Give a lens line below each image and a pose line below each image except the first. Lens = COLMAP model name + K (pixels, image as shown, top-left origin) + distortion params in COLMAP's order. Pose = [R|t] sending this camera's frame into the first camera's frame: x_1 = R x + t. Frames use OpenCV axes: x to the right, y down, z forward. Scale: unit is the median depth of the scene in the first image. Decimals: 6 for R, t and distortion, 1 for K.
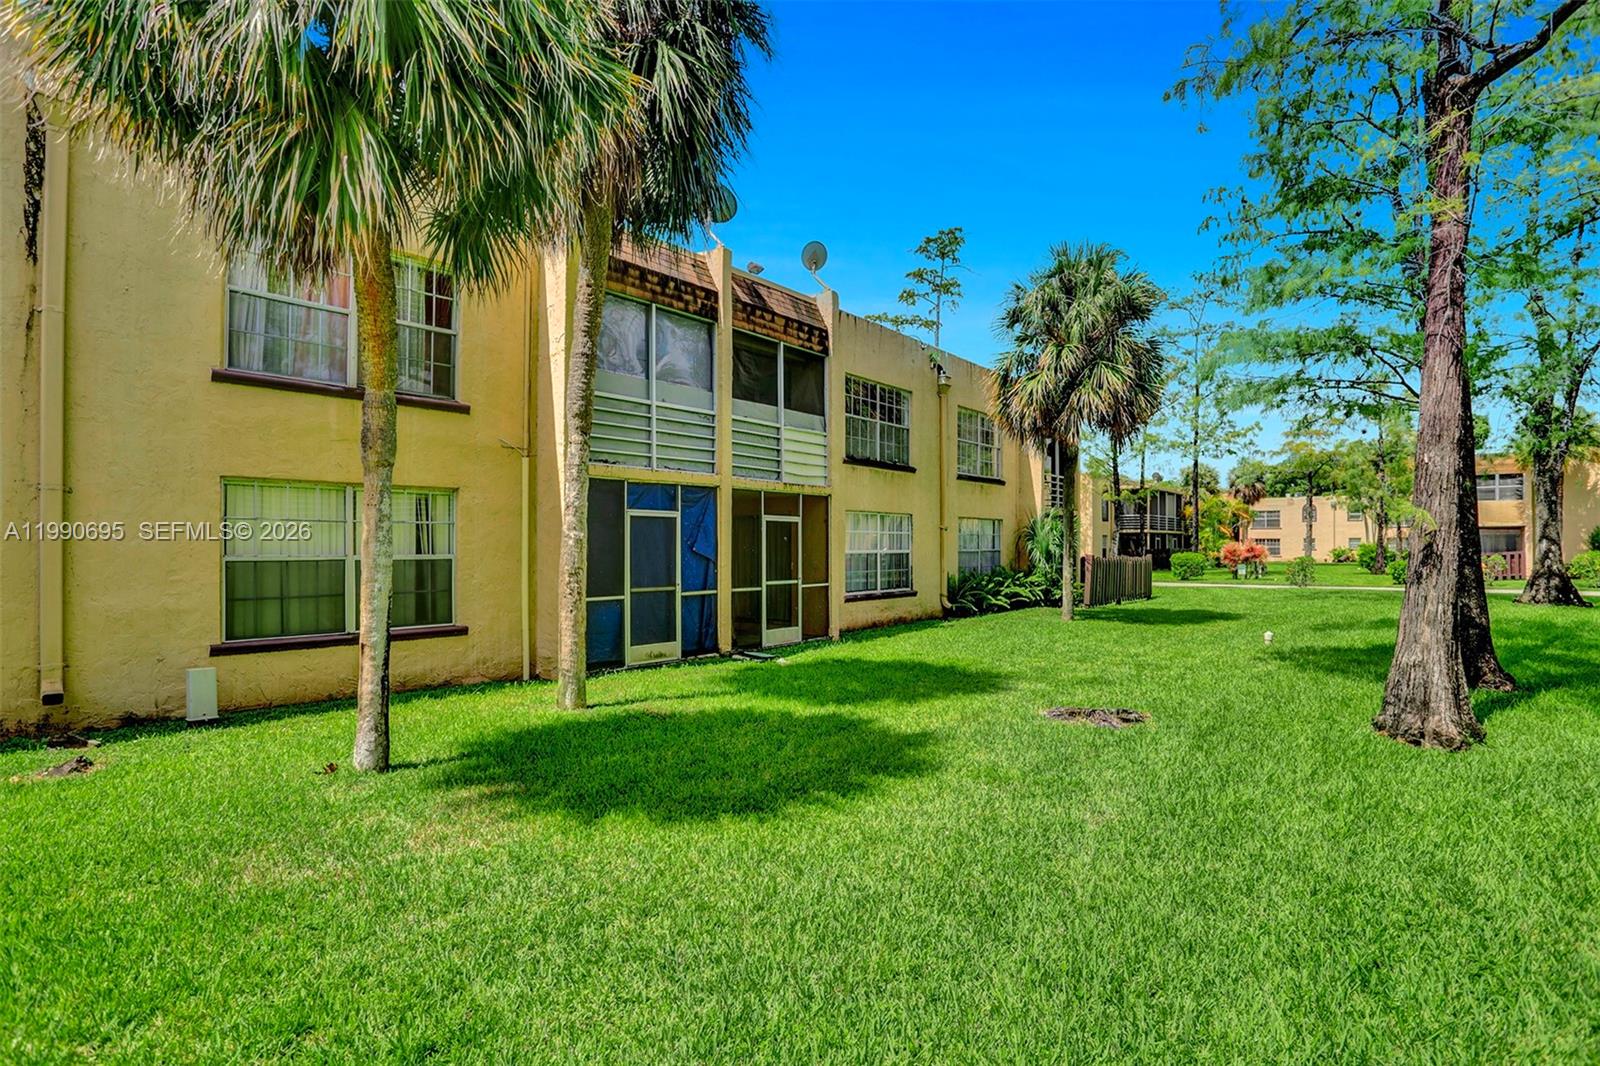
lens RADIAL K [[798.8, 0, 805.3], [0, 798.8, 546.2], [0, 0, 1]] dist [-0.038367, 0.016121]
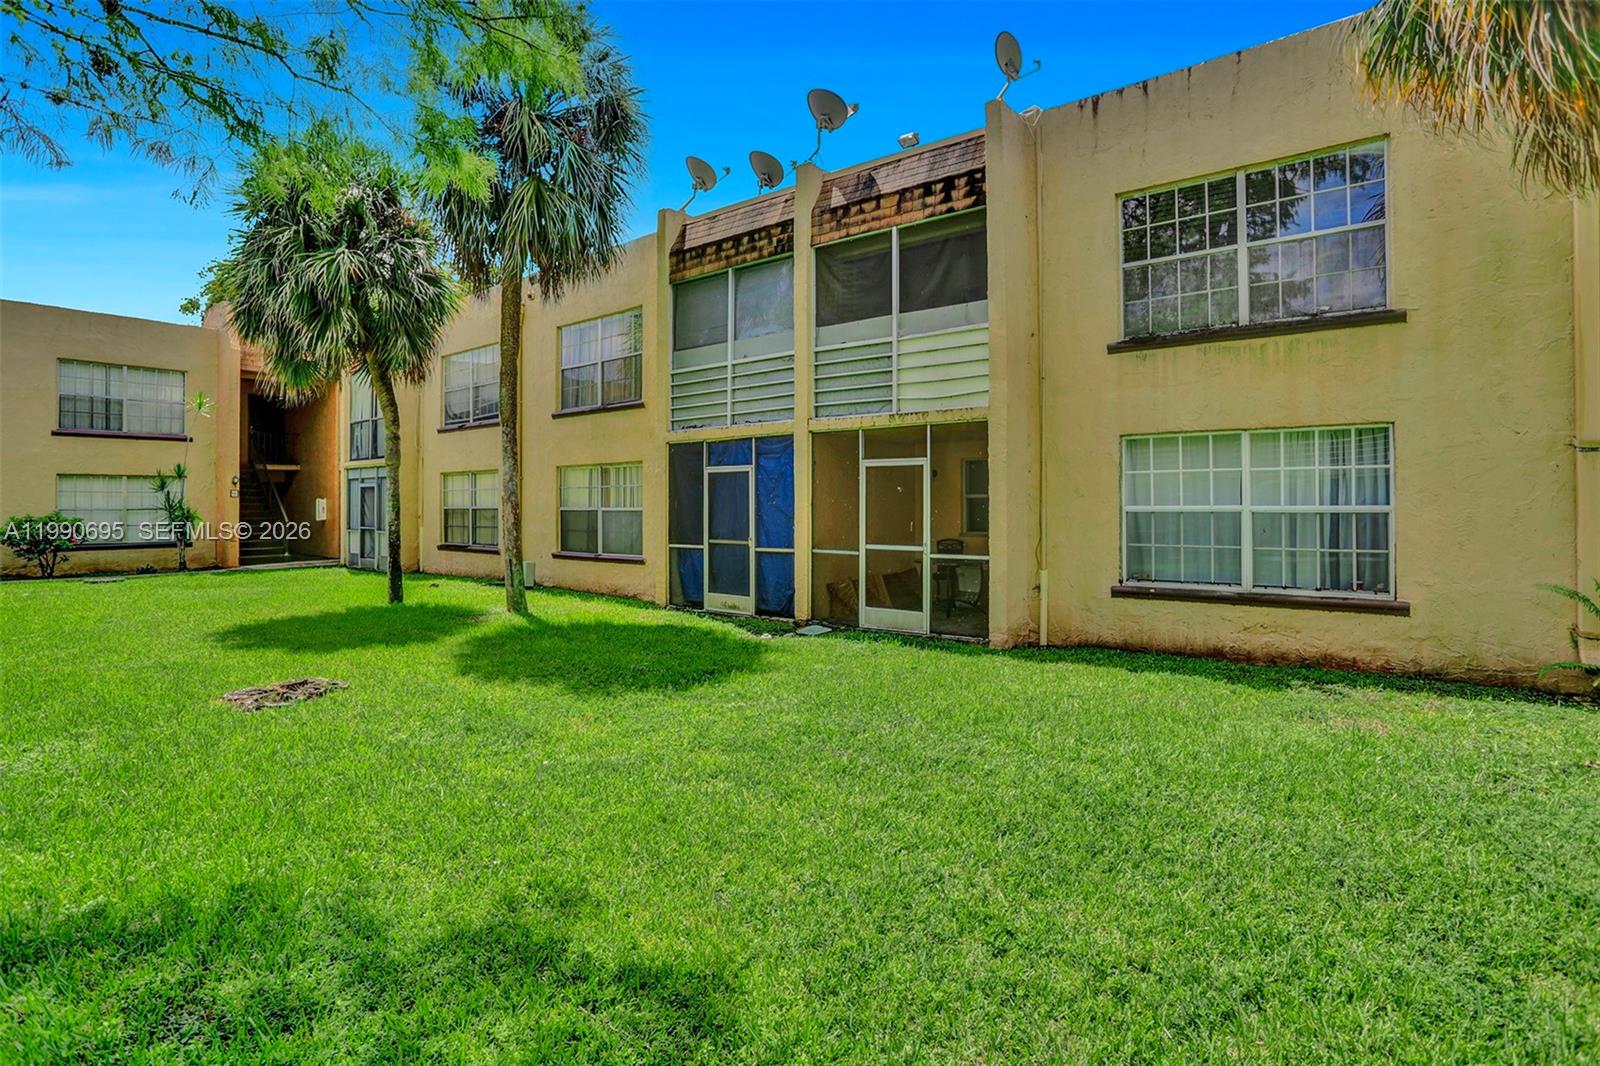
lens RADIAL K [[798.8, 0, 763.8], [0, 798.8, 490.0], [0, 0, 1]] dist [-0.038367, 0.016121]
pose [[0.007583, -0.015291, -0.999854, 0.766878], [0.004698, 0.999873, -0.015256, 0.002112], [0.999960, -0.004582, 0.007653, 0.935190]]
